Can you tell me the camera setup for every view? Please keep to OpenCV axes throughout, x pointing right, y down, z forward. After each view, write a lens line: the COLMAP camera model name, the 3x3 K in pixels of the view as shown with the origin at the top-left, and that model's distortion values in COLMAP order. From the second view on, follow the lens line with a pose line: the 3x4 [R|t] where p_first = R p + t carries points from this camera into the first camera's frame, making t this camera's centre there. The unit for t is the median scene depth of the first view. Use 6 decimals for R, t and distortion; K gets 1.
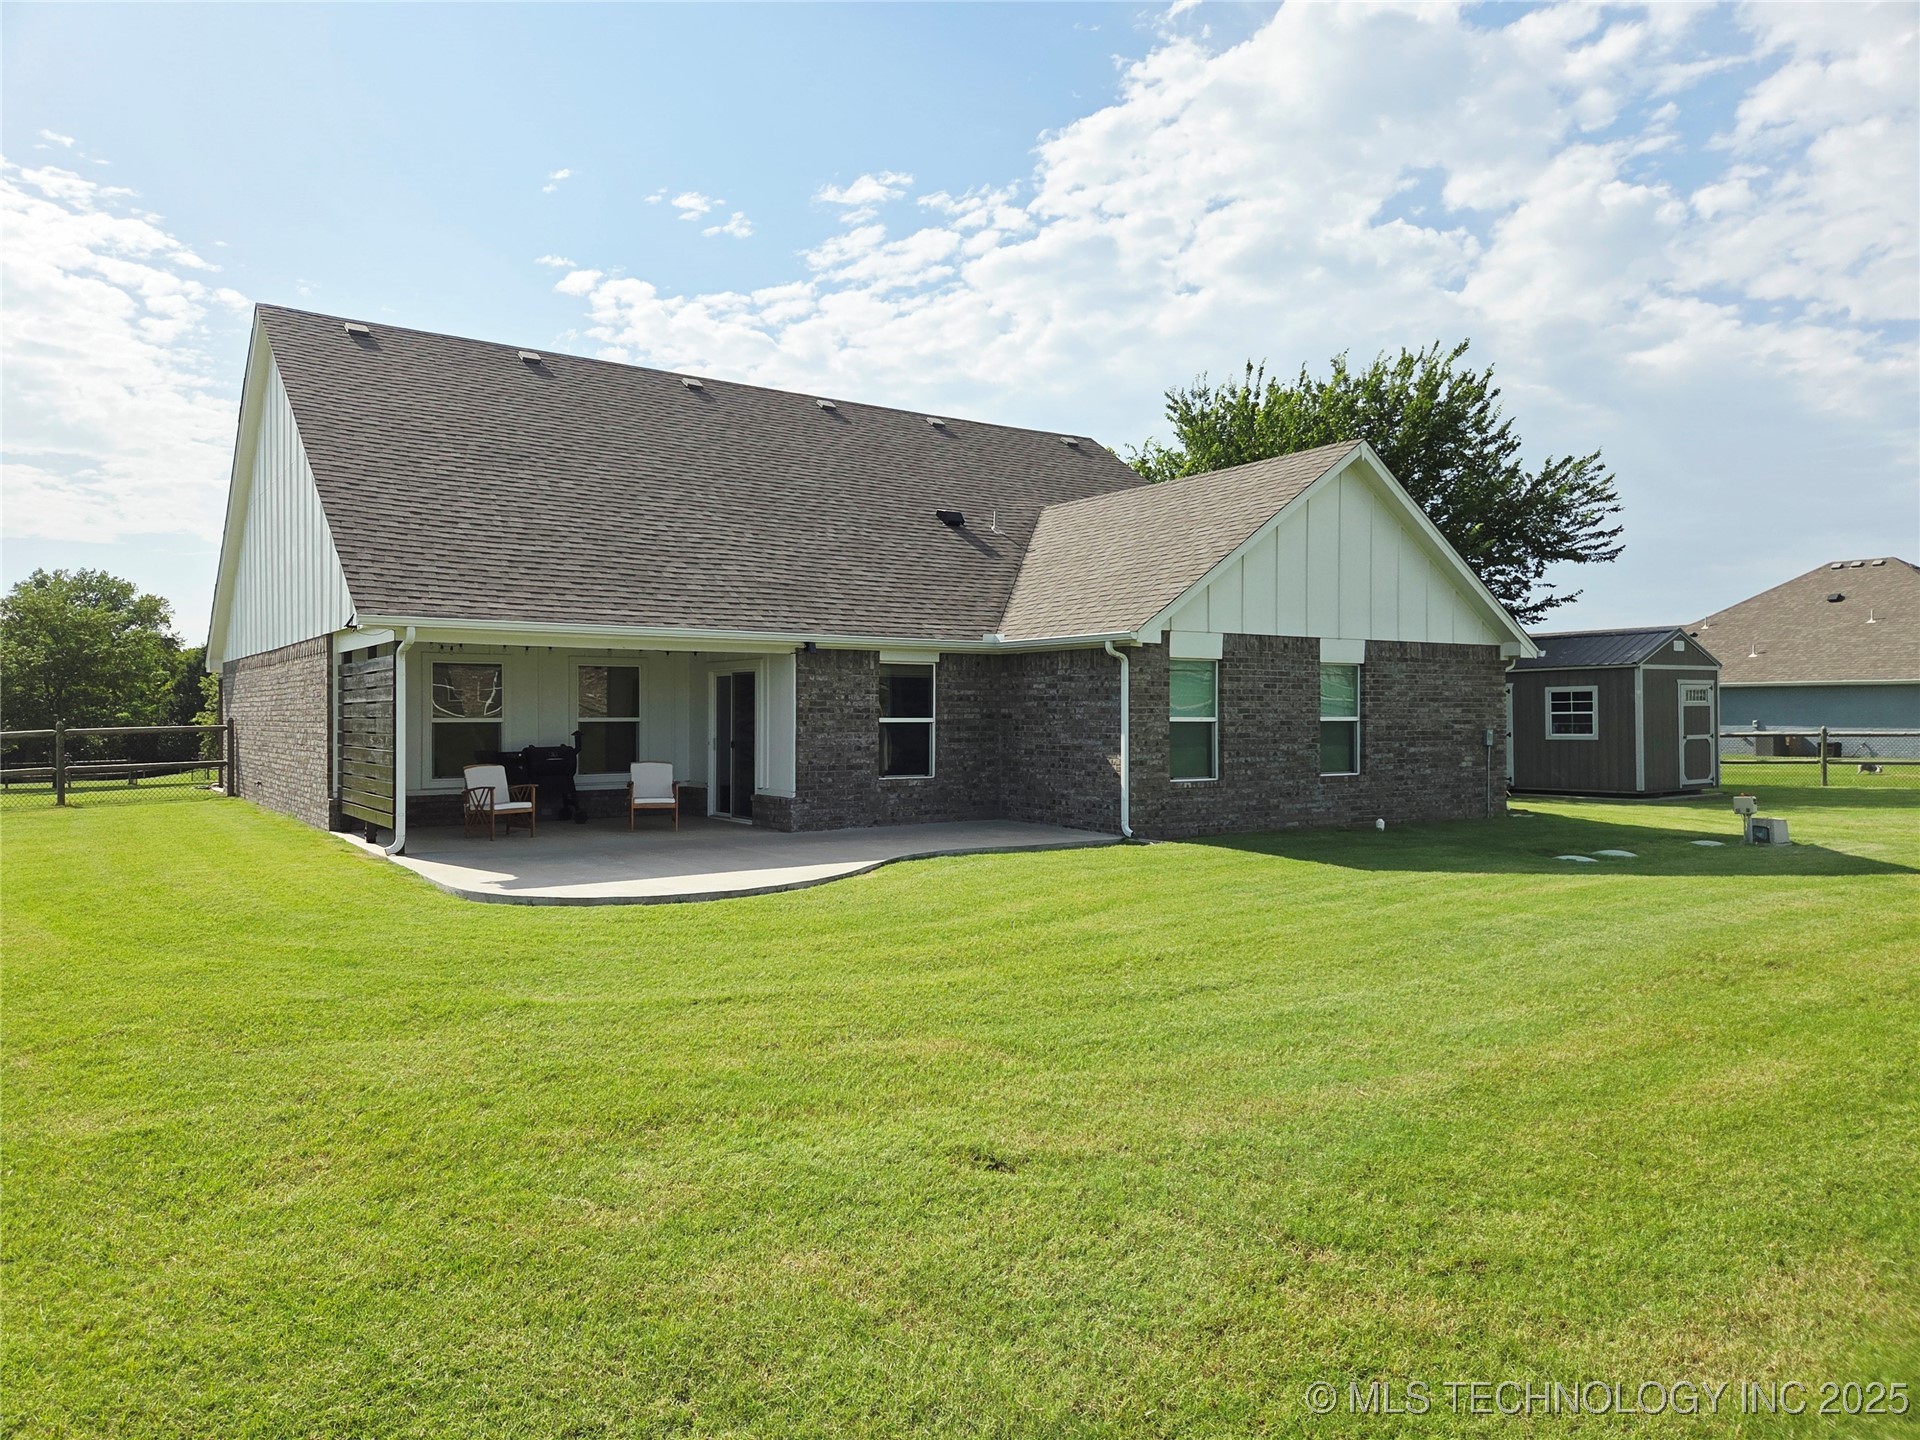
lens RADIAL K [[1371.0, 0, 952.6], [0, 1371.0, 675.6], [0, 0, 1]] dist [0.071771, -0.067978]
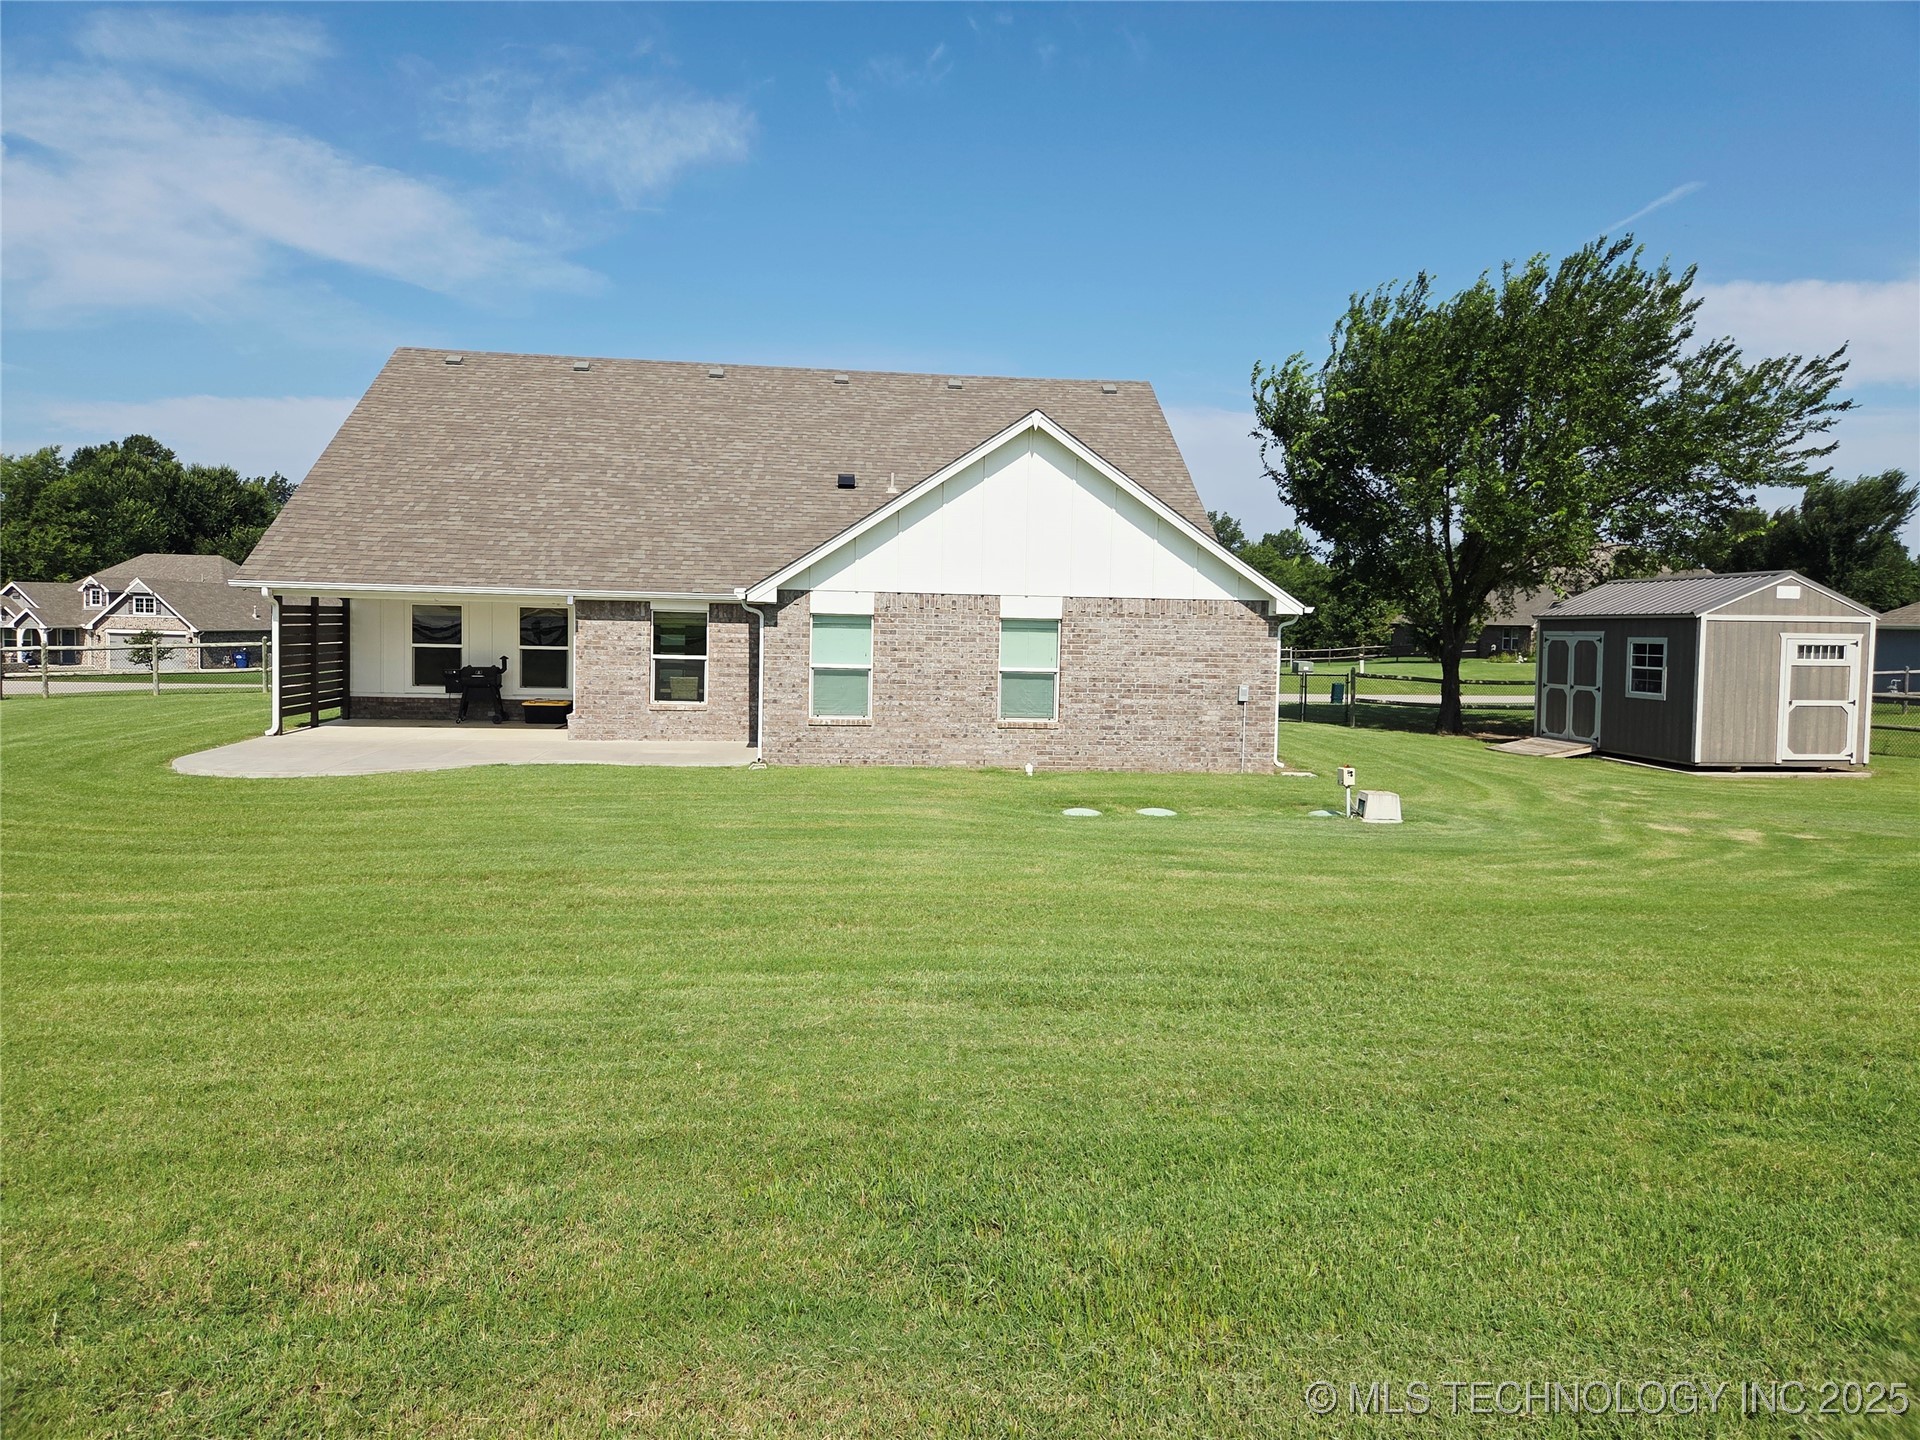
lens RADIAL K [[1371.0, 0, 952.6], [0, 1371.0, 675.6], [0, 0, 1]] dist [0.071771, -0.067978]
pose [[0.868967, 0.043310, -0.492971, 0.741452], [-0.009794, 0.997473, 0.070370, -0.038198], [0.494773, -0.056322, 0.867195, 0.037575]]
